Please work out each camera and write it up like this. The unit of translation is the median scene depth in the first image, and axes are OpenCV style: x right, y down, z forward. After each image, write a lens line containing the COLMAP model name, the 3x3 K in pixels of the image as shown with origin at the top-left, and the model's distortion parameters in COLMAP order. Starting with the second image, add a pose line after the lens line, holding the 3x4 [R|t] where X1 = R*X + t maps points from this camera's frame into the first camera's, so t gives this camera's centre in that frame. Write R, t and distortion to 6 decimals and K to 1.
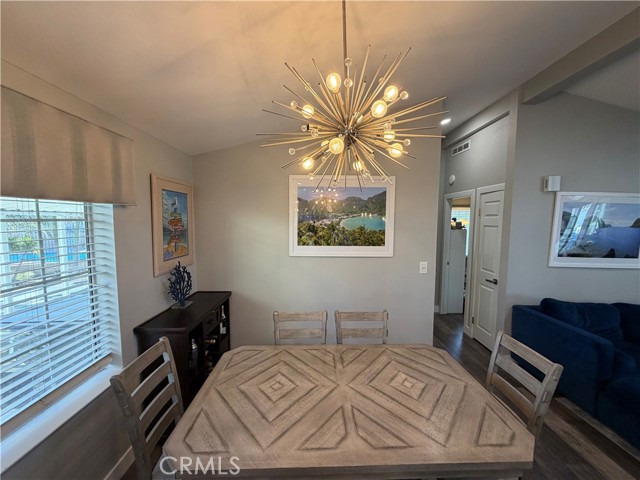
lens RADIAL K [[254.4, 0, 320.0], [0, 254.4, 240.0], [0, 0, 1]] dist [-0.001486, -0.000331]
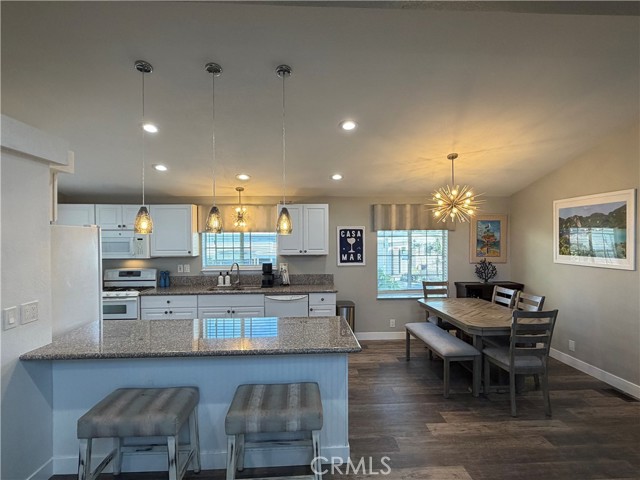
lens RADIAL K [[331.9, 0, 320.0], [0, 331.9, 240.0], [0, 0, 1]] dist [-0.004801, 0.000826]
pose [[0.041699, -0.003432, -0.999124, 1.552082], [-0.076025, 0.997084, -0.006598, 0.051791], [0.996234, 0.076233, 0.041316, -0.267111]]
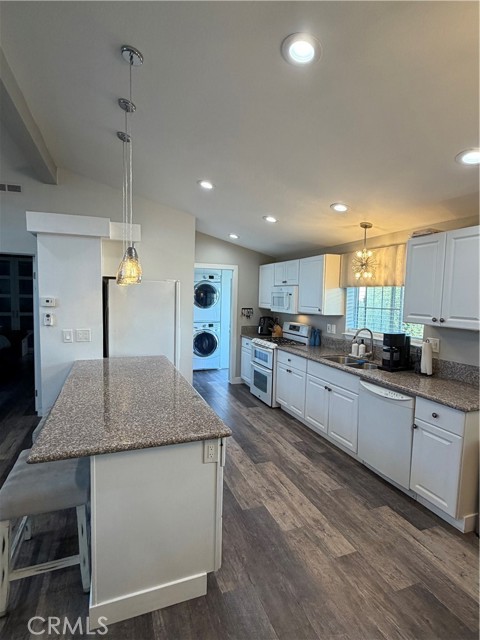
lens RADIAL K [[331.9, 0, 240.0], [0, 331.9, 320.0], [0, 0, 1]] dist [-0.004801, 0.000826]
pose [[-0.940220, -0.001819, -0.340562, 0.584895], [-0.055333, 0.987515, 0.147490, -0.005970], [0.336041, 0.157518, -0.928582, 0.467112]]
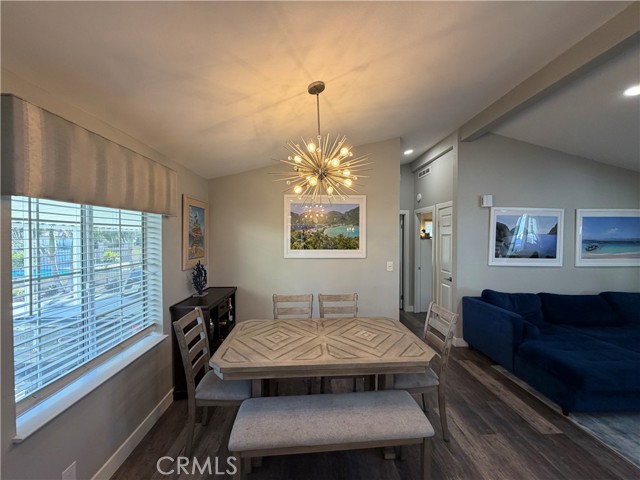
lens RADIAL K [[254.4, 0, 320.0], [0, 254.4, 240.0], [0, 0, 1]] dist [-0.001486, -0.000331]
pose [[0.999431, -0.005097, 0.033357, 0.016786], [0.007266, 0.997843, -0.065236, 0.059803], [-0.032952, 0.065442, 0.997312, -0.275758]]
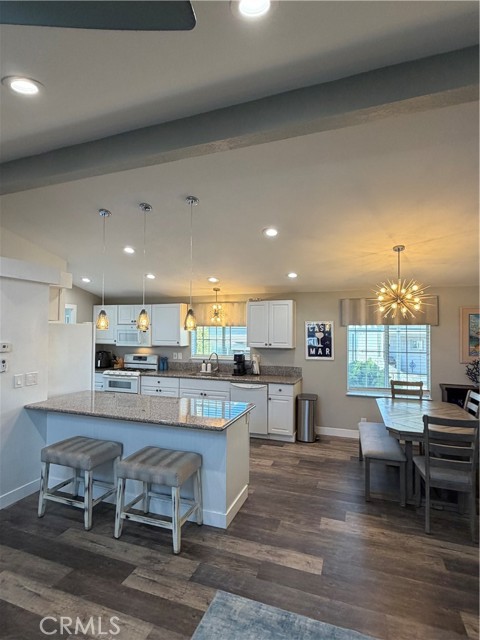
lens RADIAL K [[331.9, 0, 240.0], [0, 331.9, 320.0], [0, 0, 1]] dist [-0.004801, 0.000826]
pose [[-0.354867, -0.035957, -0.934225, 1.639961], [-0.083392, 0.996494, -0.006677, -0.011093], [0.931190, 0.075537, -0.356621, 0.277807]]
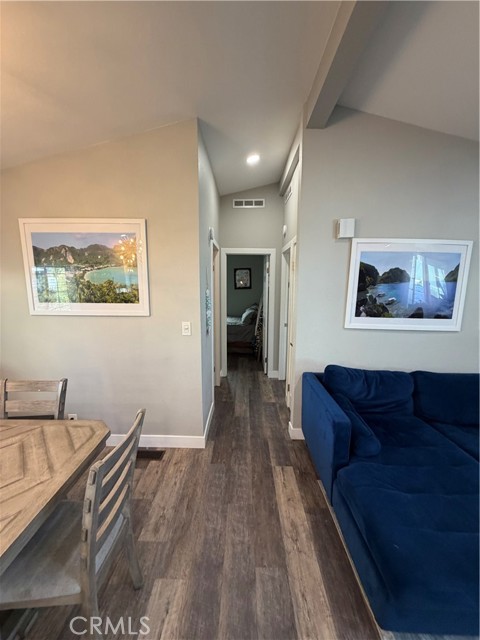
lens RADIAL K [[254.4, 0, 240.0], [0, 254.4, 320.0], [0, 0, 1]] dist [-0.001486, -0.000331]
pose [[0.999735, 0.003172, -0.022821, 0.631074], [-0.001676, 0.997866, 0.065280, 0.024155], [0.022980, -0.065225, 0.997606, 0.157655]]
